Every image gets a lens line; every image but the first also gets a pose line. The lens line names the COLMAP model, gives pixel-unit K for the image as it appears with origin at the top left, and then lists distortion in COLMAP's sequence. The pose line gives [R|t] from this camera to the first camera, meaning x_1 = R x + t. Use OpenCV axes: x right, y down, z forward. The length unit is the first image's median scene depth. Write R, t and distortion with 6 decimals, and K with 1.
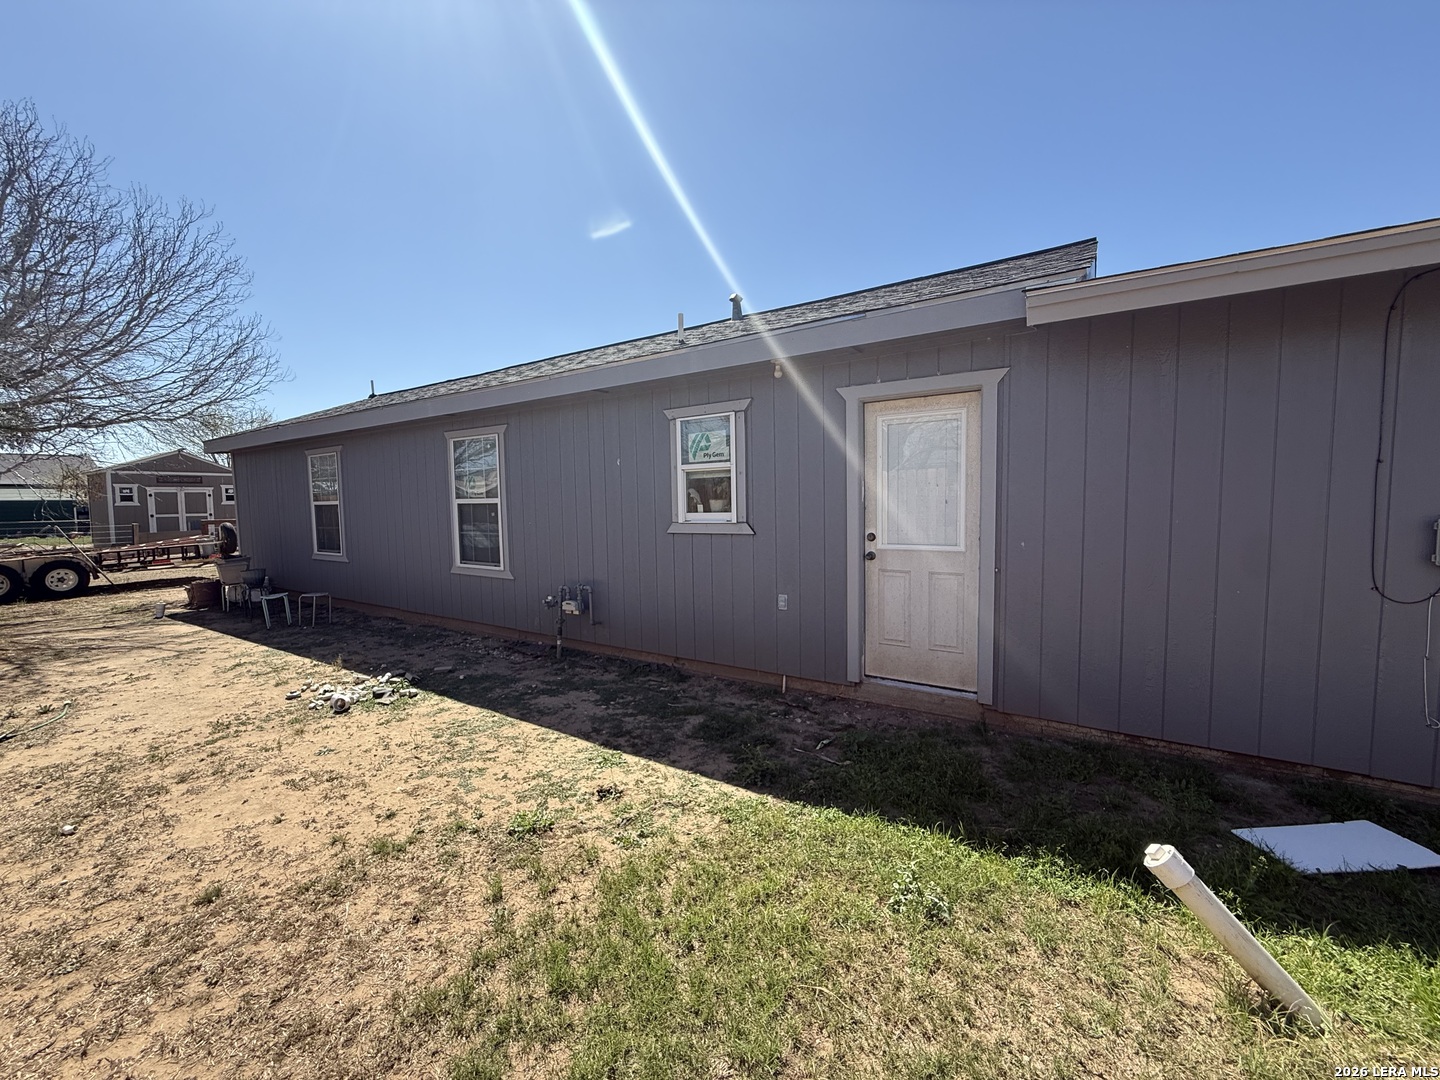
lens RADIAL K [[575.9, 0, 720.0], [0, 575.9, 540.0], [0, 0, 1]] dist [-0.000790, -0.000021]
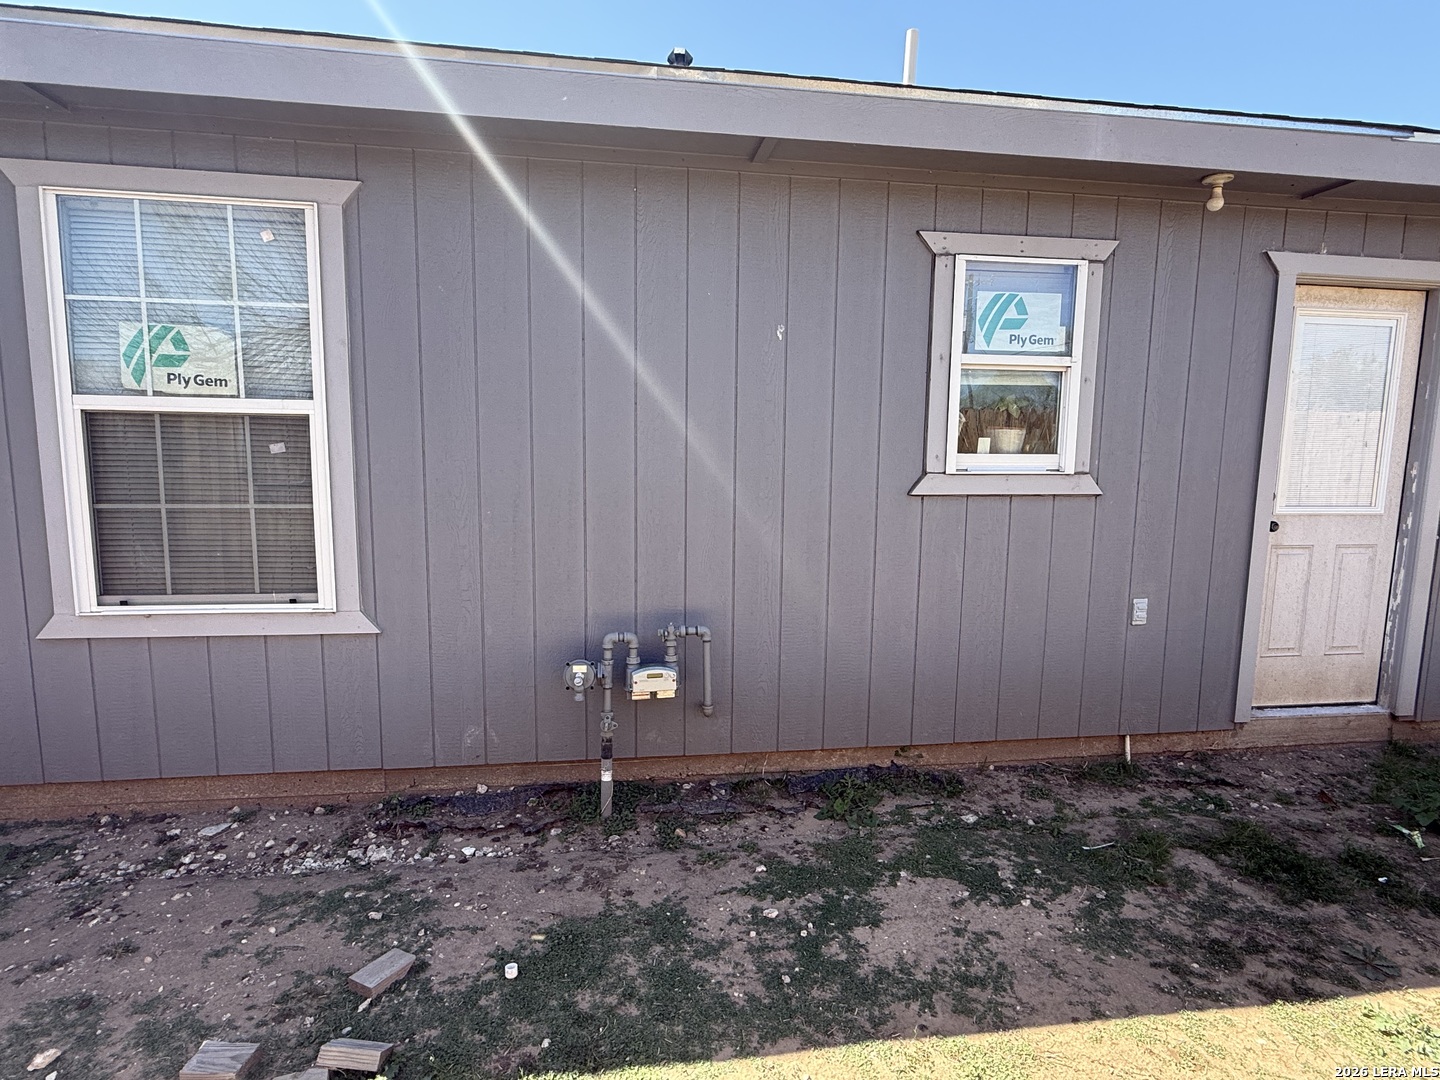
lens RADIAL K [[753.9, 0, 720.0], [0, 753.9, 540.0], [0, 0, 1]] dist [-0.001999, -0.001147]
pose [[0.750557, -0.052344, 0.658730, -0.669919], [0.020924, 0.998240, 0.055482, -0.014043], [-0.660475, -0.027859, 0.750331, 0.680720]]
